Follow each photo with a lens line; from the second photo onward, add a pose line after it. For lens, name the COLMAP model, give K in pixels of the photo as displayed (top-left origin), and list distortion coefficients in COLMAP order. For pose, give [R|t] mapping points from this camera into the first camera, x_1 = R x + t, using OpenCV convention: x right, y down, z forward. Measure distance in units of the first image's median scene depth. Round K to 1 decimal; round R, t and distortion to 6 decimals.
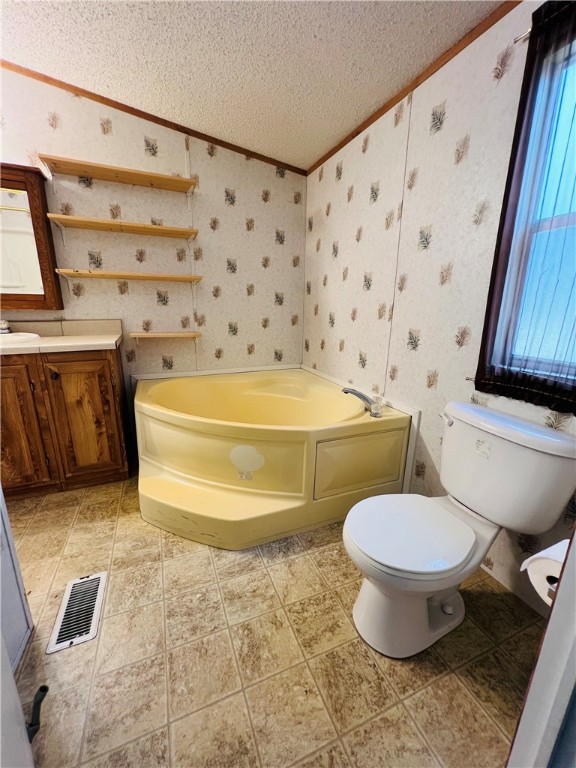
lens RADIAL K [[308.8, 0, 284.9], [0, 308.8, 383.7], [0, 0, 1]] dist [0.000268, 0.000360]
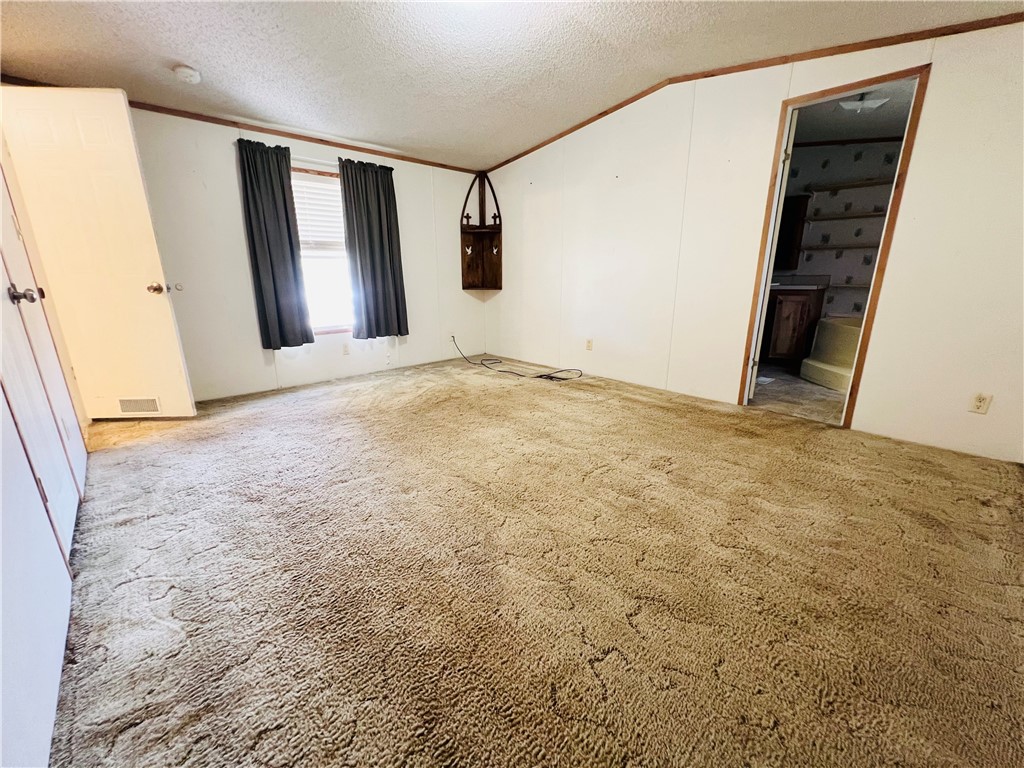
lens RADIAL K [[413.9, 0, 512.3], [0, 413.9, 381.7], [0, 0, 1]] dist [0.000024, -0.000012]
pose [[0.345478, 0.226231, -0.910749, 1.038492], [-0.223119, 0.962479, 0.154443, 0.381534], [0.911517, 0.149849, 0.382992, -1.313397]]
